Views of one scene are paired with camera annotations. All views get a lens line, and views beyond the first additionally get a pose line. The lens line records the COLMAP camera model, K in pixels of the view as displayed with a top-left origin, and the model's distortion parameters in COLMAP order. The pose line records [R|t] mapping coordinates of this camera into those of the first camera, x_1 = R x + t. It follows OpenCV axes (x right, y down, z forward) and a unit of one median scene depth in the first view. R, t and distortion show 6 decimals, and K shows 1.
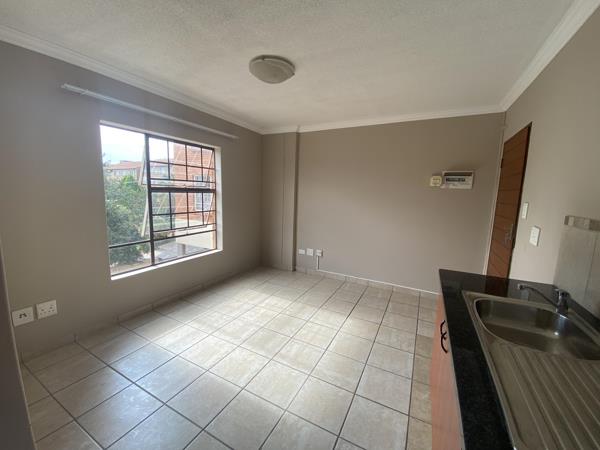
lens RADIAL K [[244.1, 0, 302.3], [0, 244.1, 228.2], [0, 0, 1]] dist [0.004022, -0.009932]
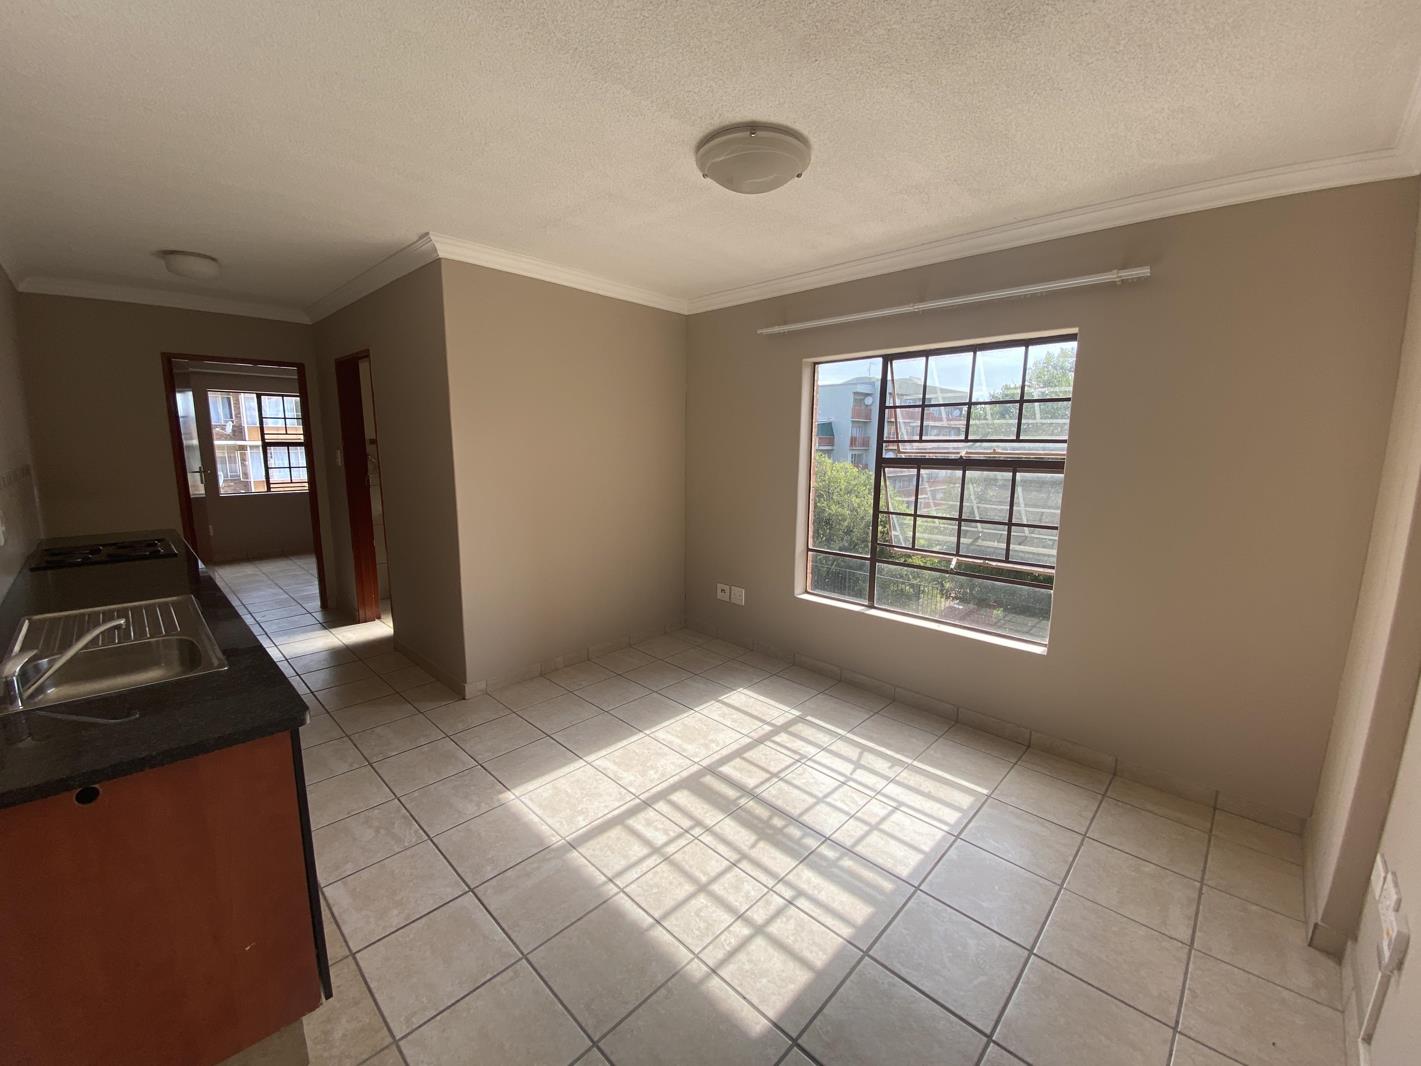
lens RADIAL K [[578.0, 0, 705.4], [0, 578.0, 529.1], [0, 0, 1]] dist [0.004022, -0.009932]
pose [[-0.294231, 0.114601, -0.948839, 0.655139], [-0.154853, 0.973951, 0.165653, -0.160350], [0.943106, 0.195671, -0.268820, 0.979905]]
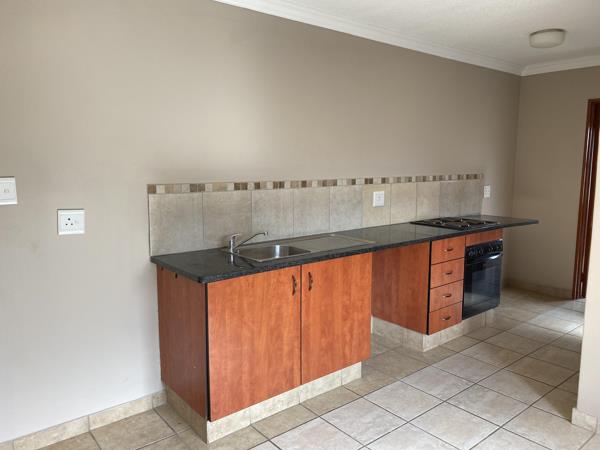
lens RADIAL K [[472.2, 0, 291.1], [0, 472.2, 216.8], [0, 0, 1]] dist [0.004439, -0.029002]
pose [[-0.911246, -0.090294, 0.401843, -0.110776], [0.024254, 0.962215, 0.271208, -0.208707], [-0.411148, 0.256883, -0.874625, 1.203790]]
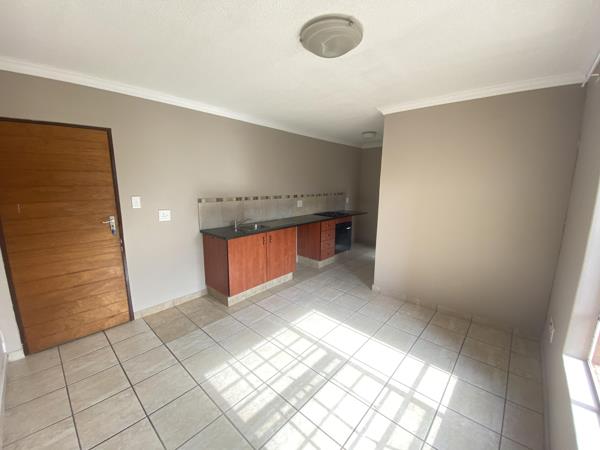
lens RADIAL K [[244.1, 0, 300.6], [0, 244.1, 222.5], [0, 0, 1]] dist [0.004022, -0.009932]
pose [[-0.966132, -0.090994, 0.241472, -0.196435], [-0.011048, 0.949493, 0.313593, -0.272190], [-0.257811, 0.300305, -0.918341, 1.413836]]
